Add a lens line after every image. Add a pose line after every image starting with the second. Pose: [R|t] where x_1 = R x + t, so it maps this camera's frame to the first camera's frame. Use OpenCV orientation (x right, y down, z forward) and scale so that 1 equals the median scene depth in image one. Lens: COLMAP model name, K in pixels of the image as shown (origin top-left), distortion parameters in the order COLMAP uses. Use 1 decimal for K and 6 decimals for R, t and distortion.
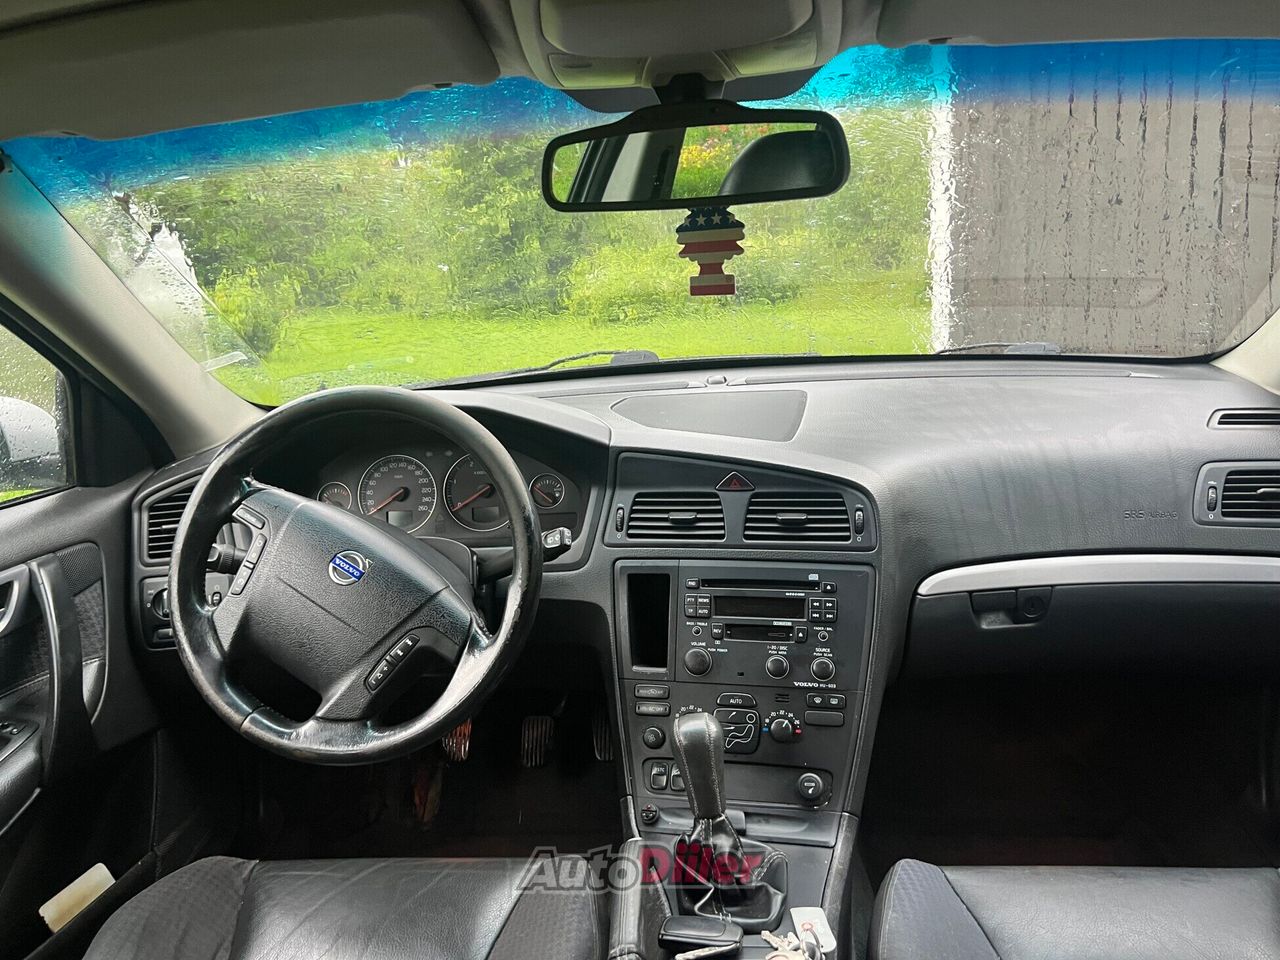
lens RADIAL K [[936.2, 0, 639.5], [0, 936.2, 503.2], [0, 0, 1]] dist [0.038474, -0.067722]
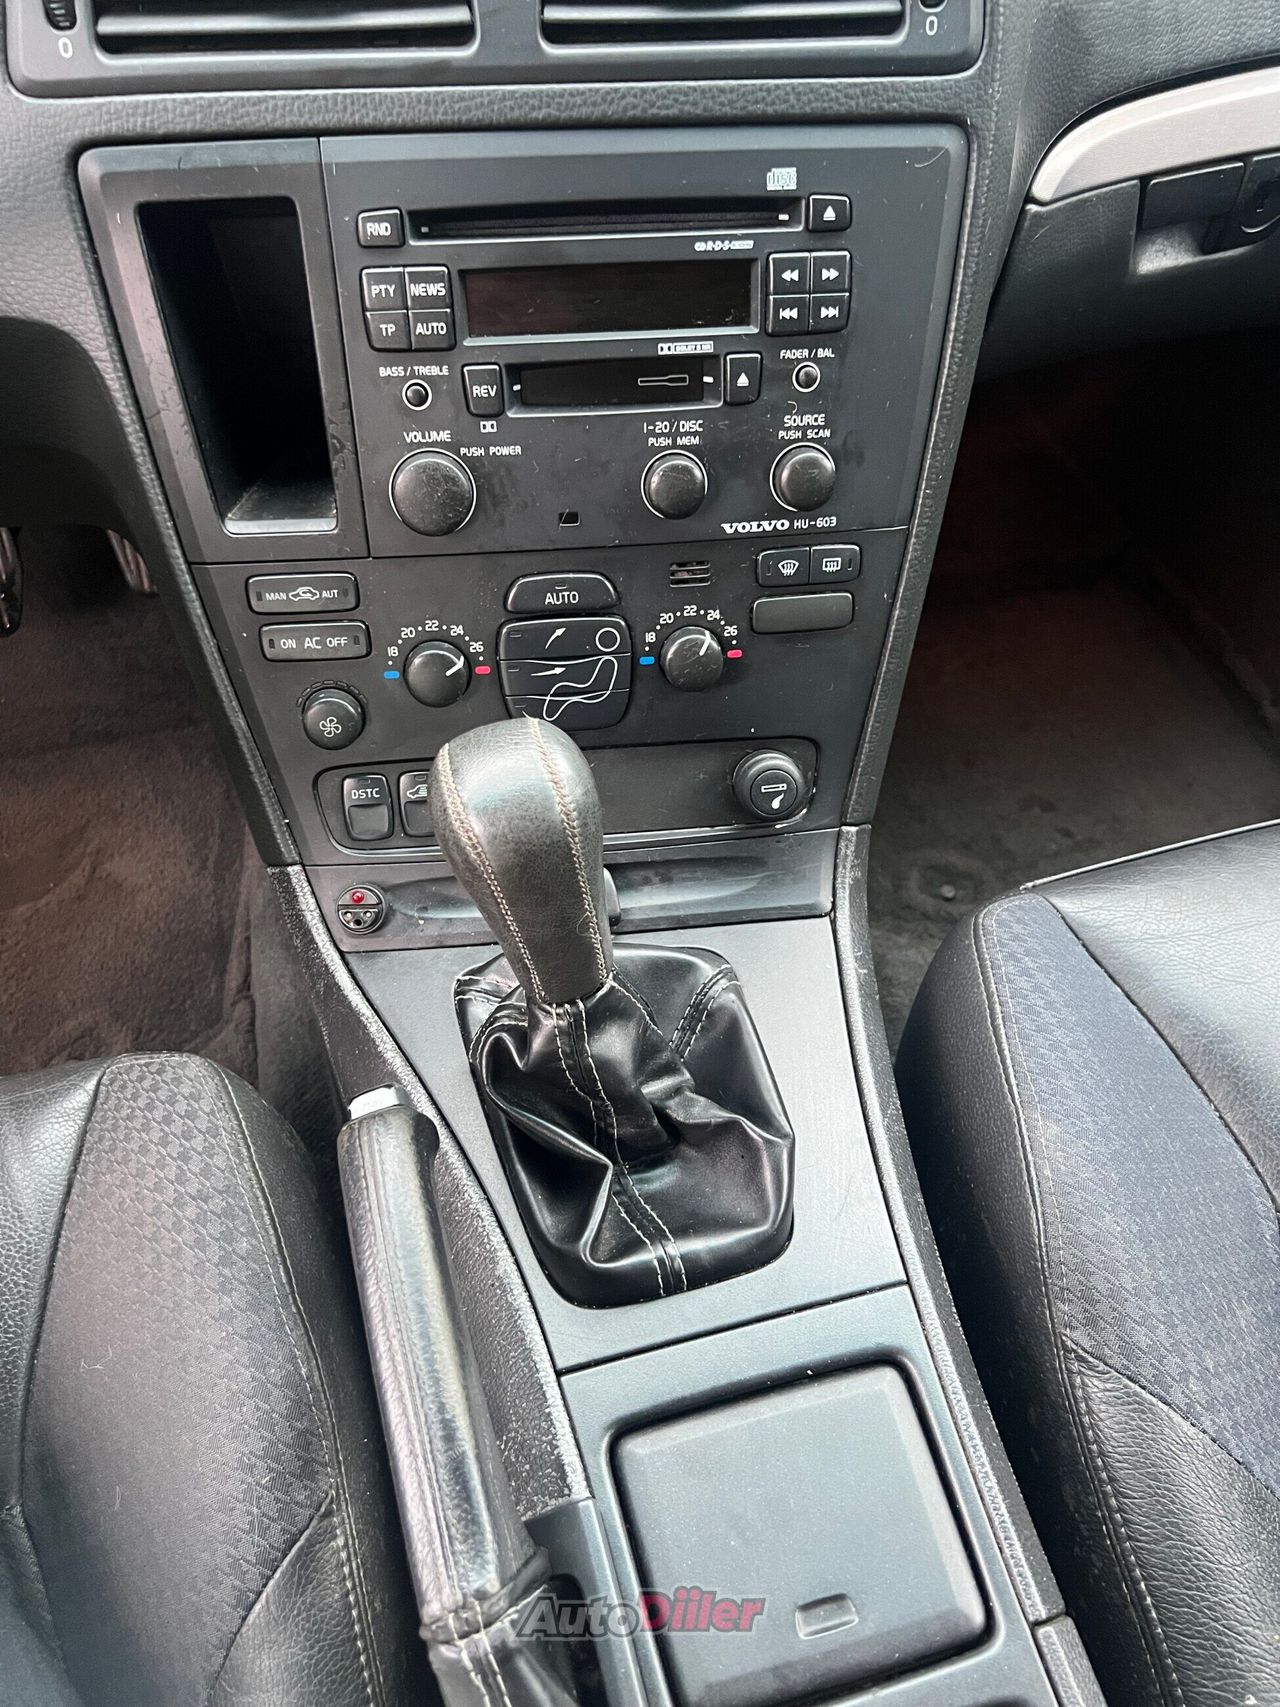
lens RADIAL K [[1248.6, 0, 607.0], [0, 1248.6, 806.1], [0, 0, 1]] dist [0.038474, -0.067722]
pose [[0.939858, -0.216780, 0.263956, -0.019710], [0.016519, 0.800729, 0.598799, -0.003150], [-0.341165, -0.558426, 0.756153, 0.601475]]
